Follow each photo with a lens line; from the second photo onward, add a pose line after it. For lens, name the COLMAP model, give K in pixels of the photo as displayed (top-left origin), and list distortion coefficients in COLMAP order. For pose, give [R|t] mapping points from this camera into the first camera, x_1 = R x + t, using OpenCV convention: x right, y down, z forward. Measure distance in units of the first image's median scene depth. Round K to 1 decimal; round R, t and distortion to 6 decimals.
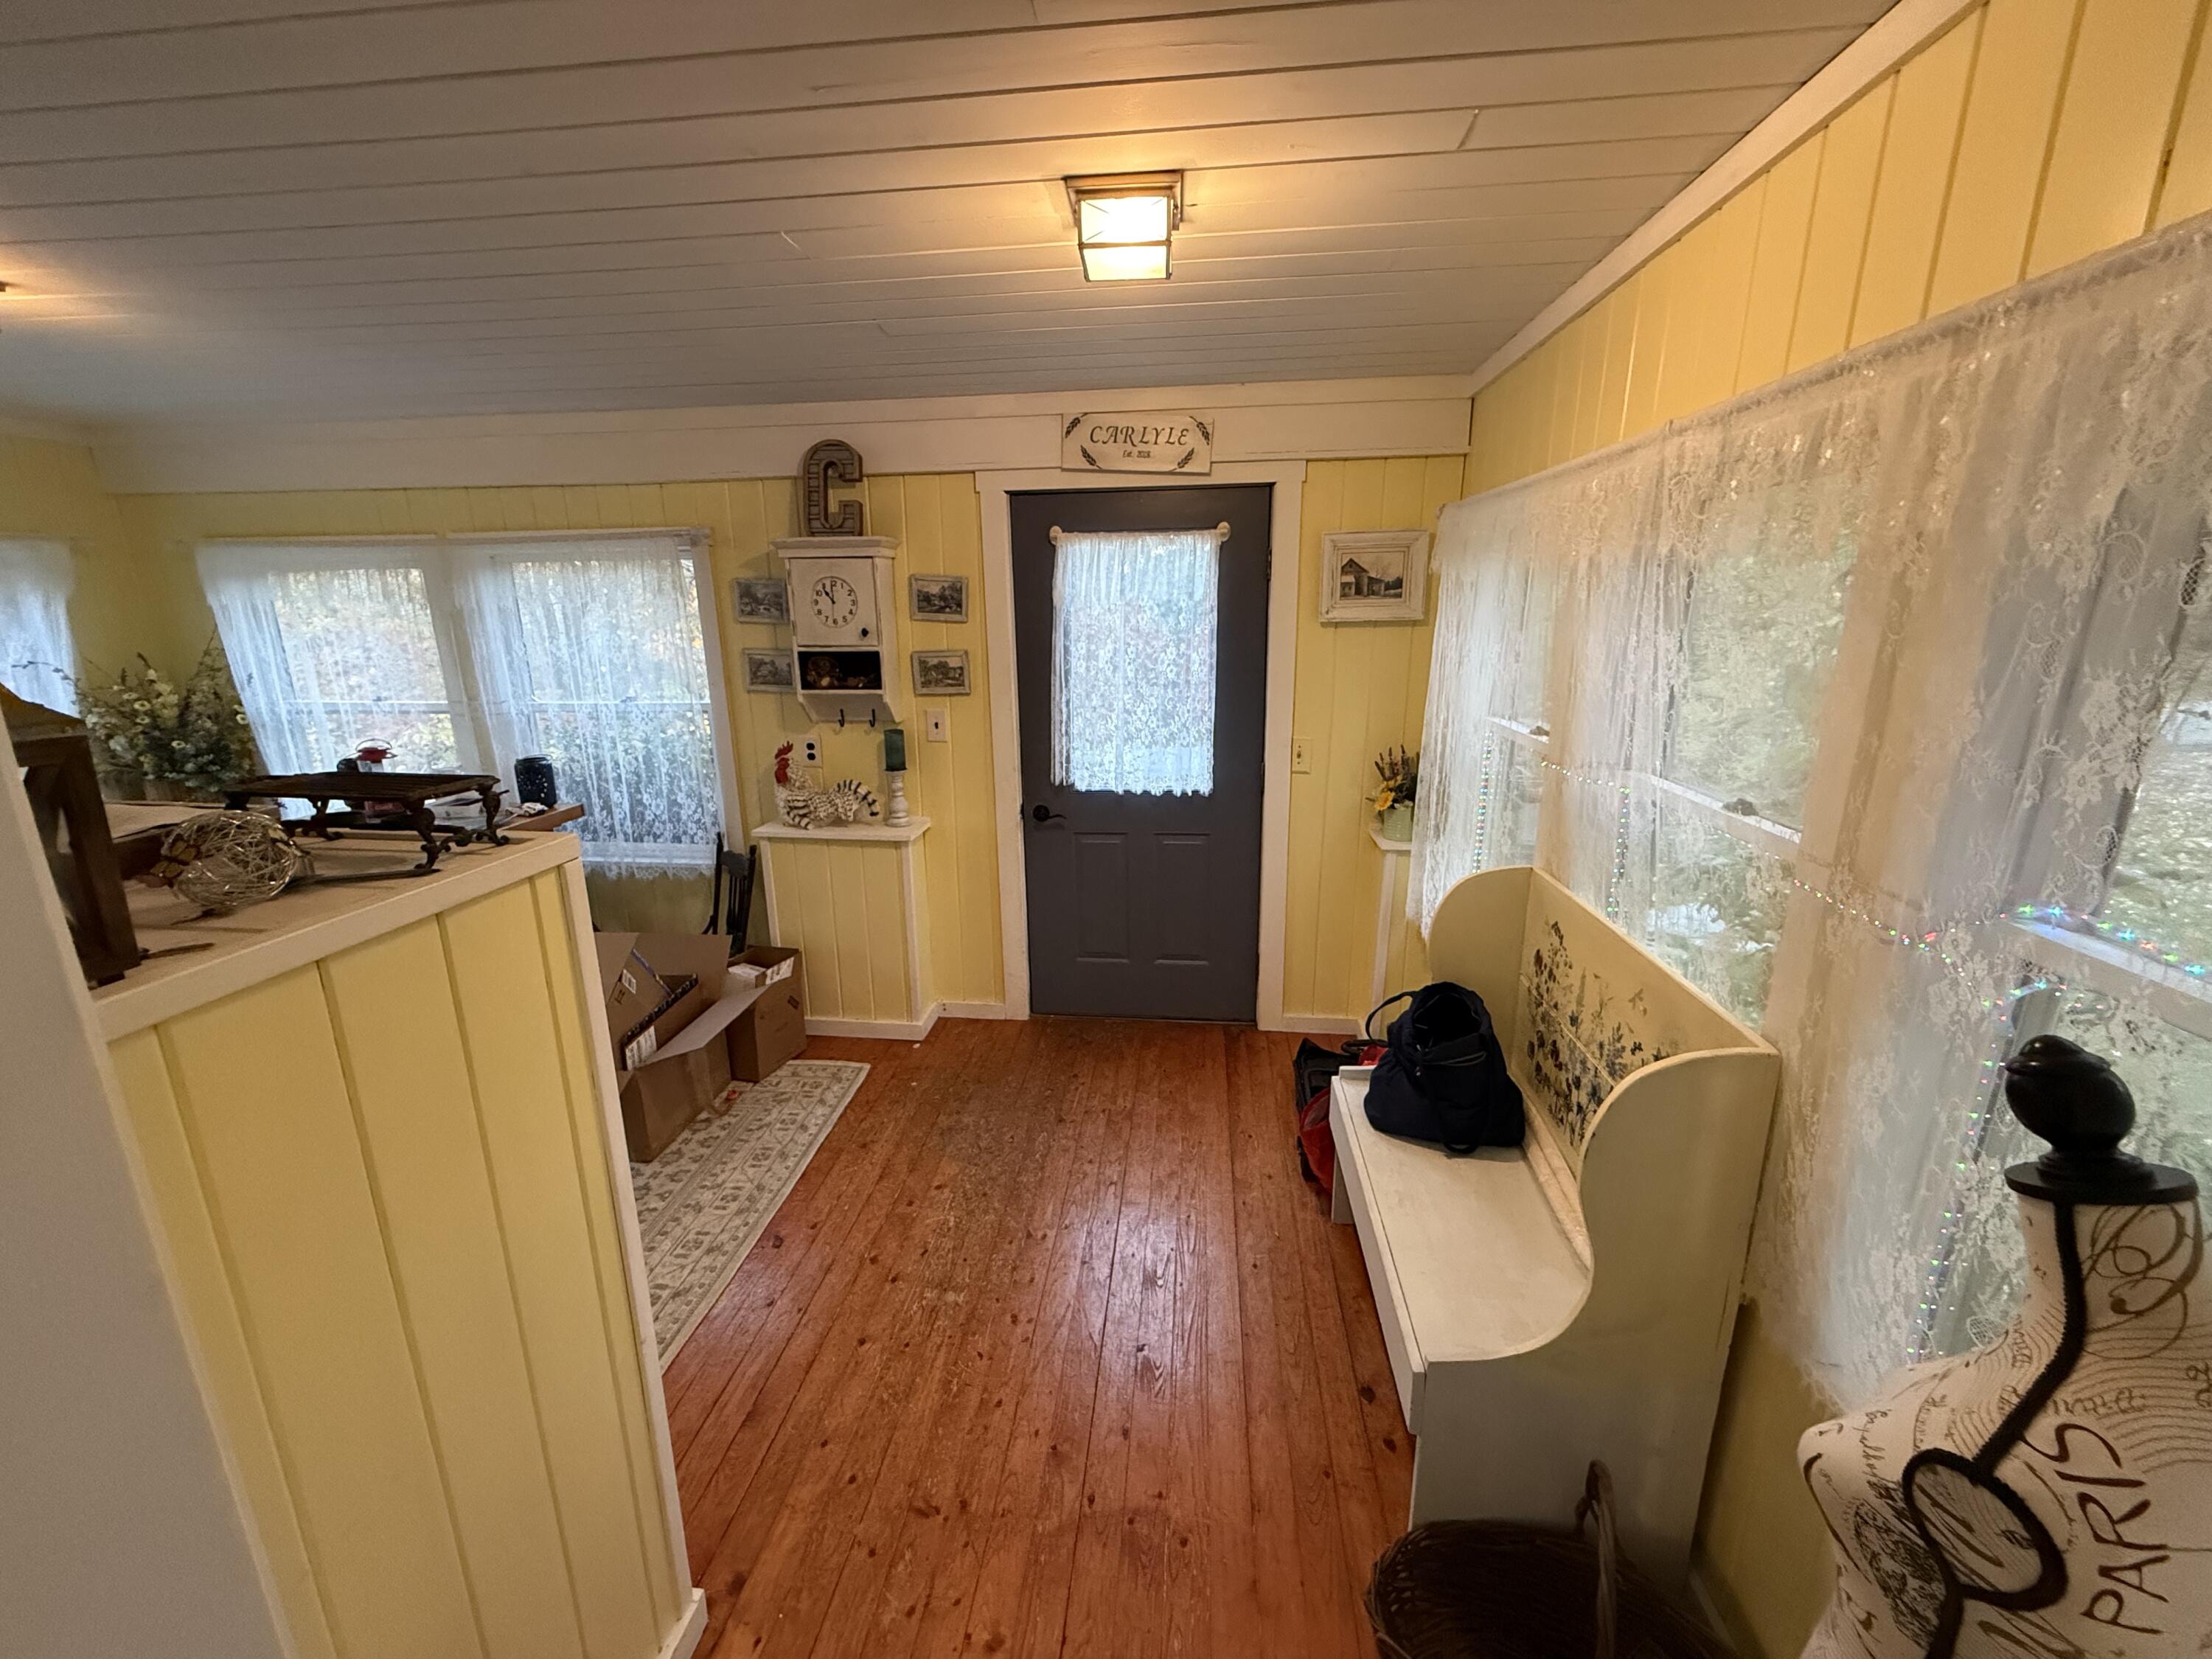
lens RADIAL K [[884.2, 0, 1103.6], [0, 884.2, 831.0], [0, 0, 1]] dist [0.000625, -0.000193]
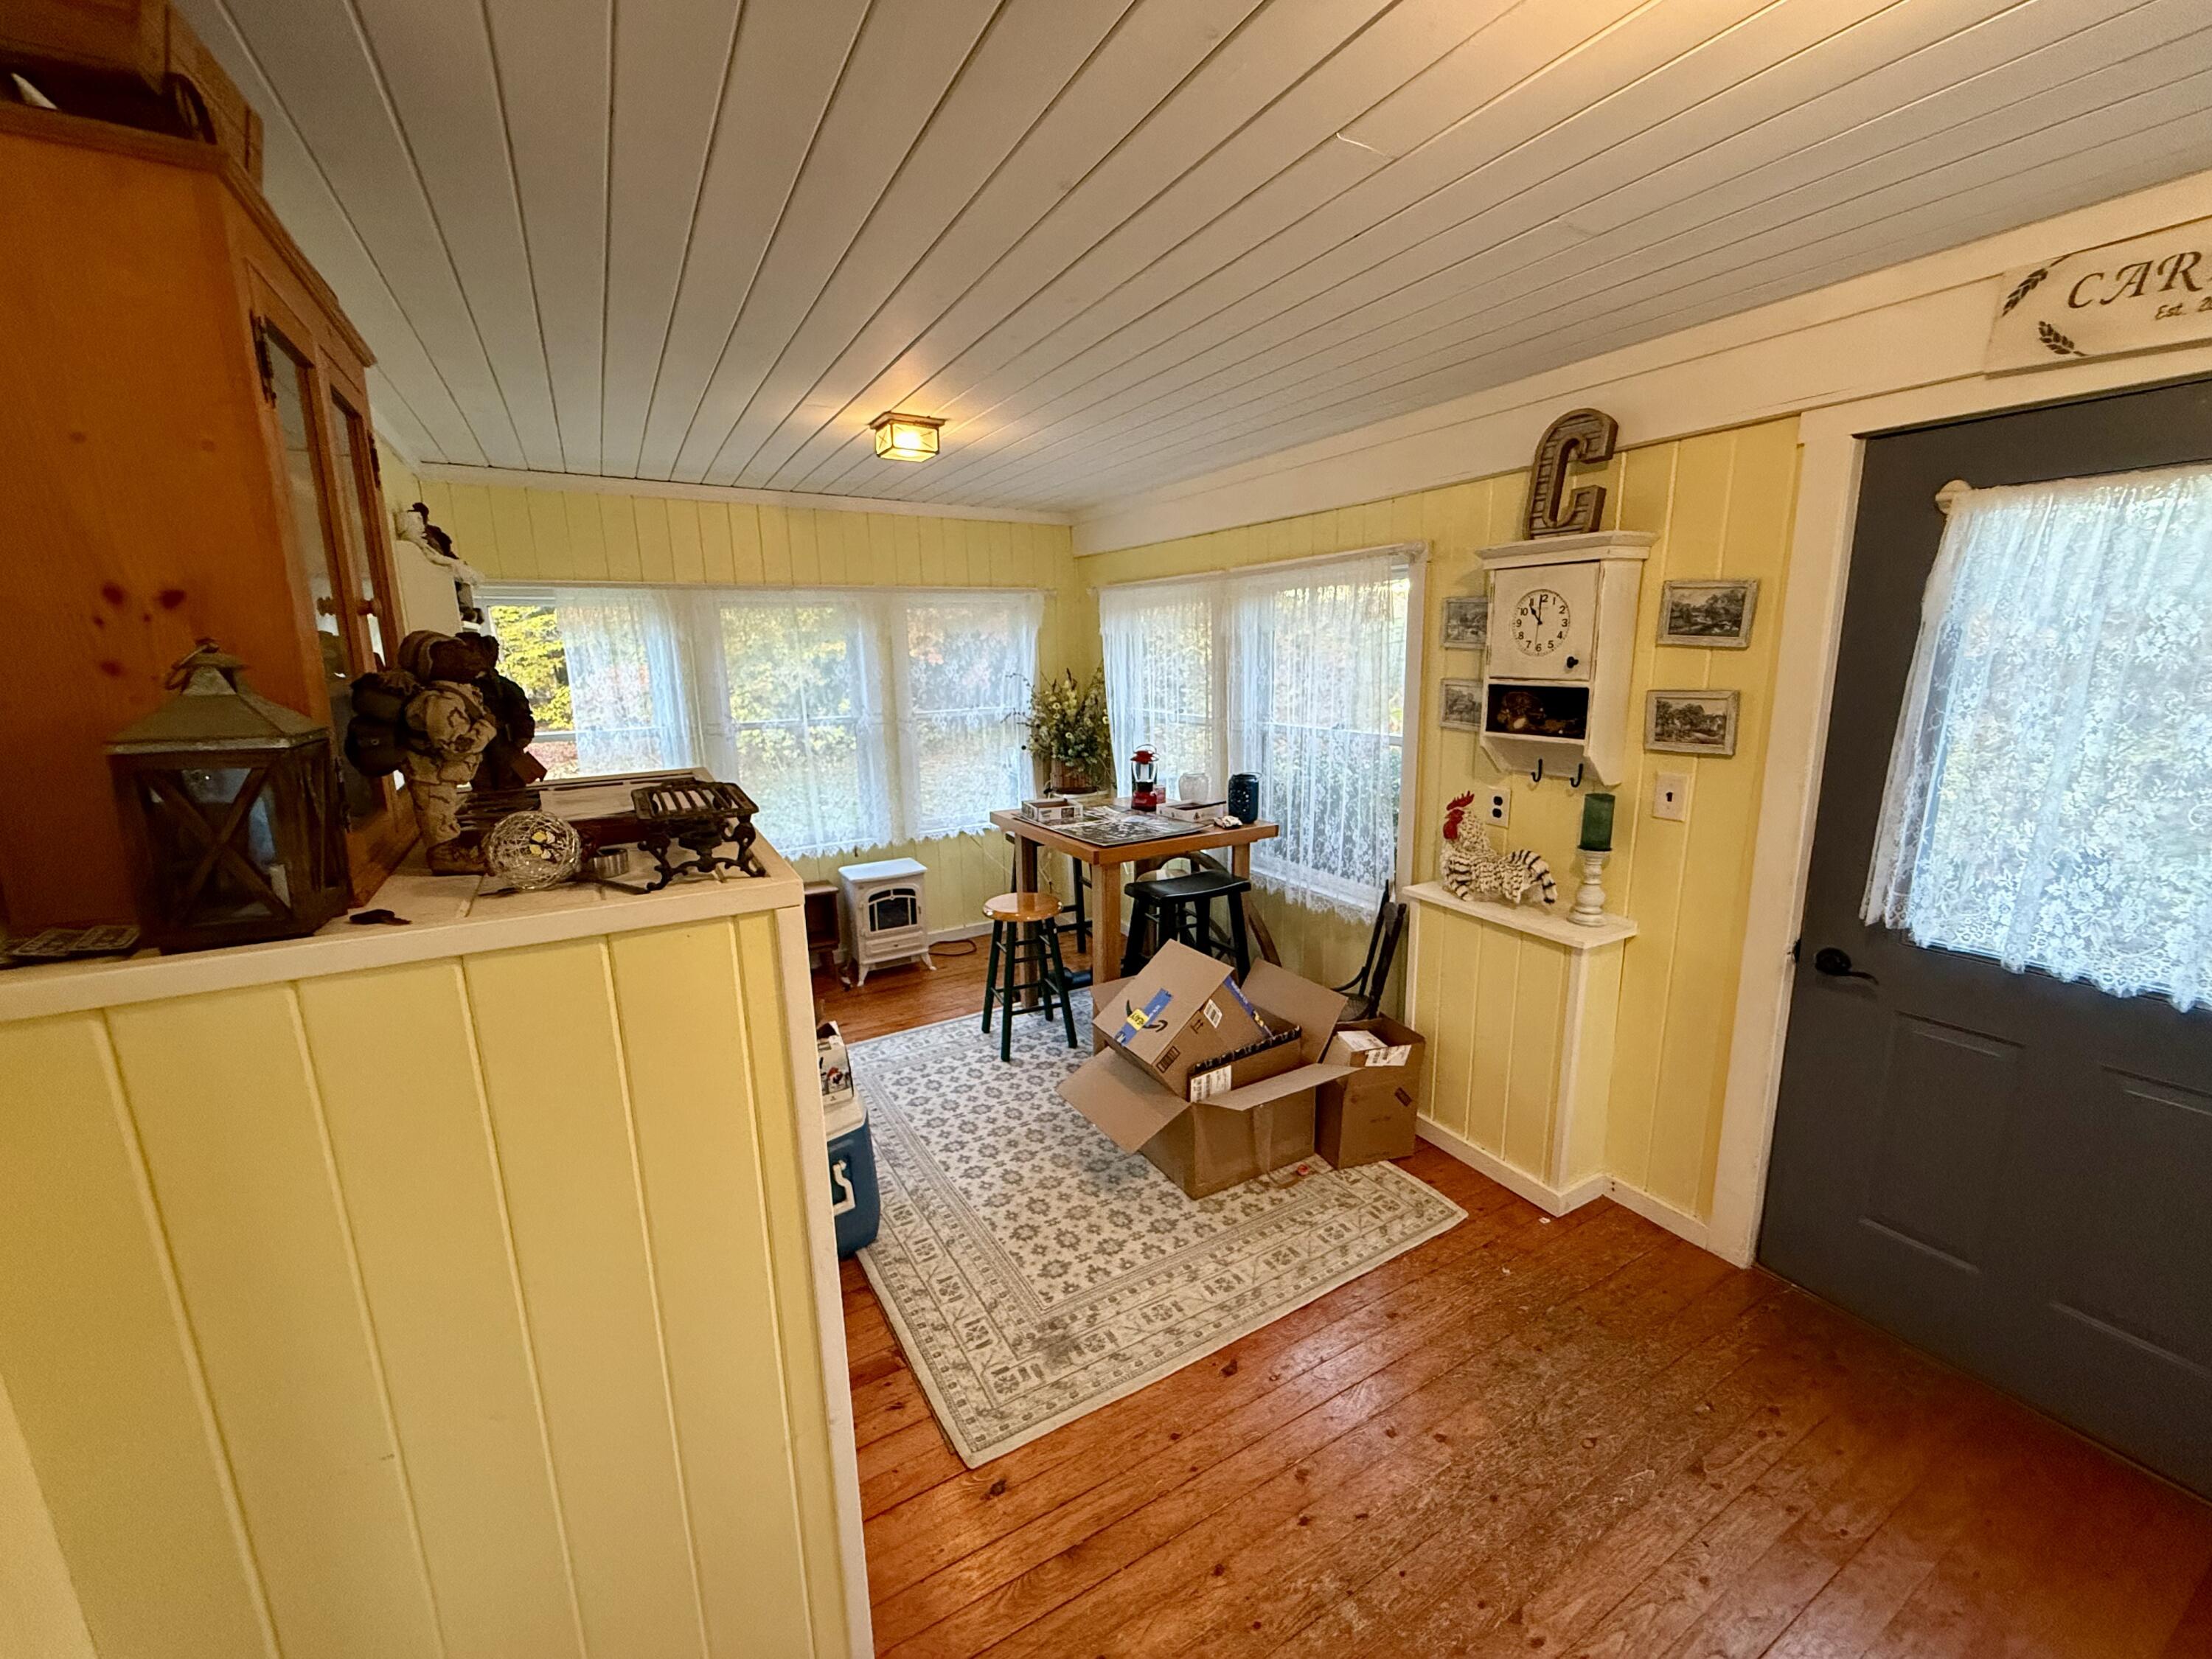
lens RADIAL K [[884.2, 0, 1103.8], [0, 884.2, 829.6], [0, 0, 1]] dist [0.000625, -0.000193]
pose [[0.579105, 0.166750, -0.798017, 0.115386], [-0.186757, 0.979963, 0.069243, -0.061403], [0.793574, 0.108937, 0.598643, 0.244837]]
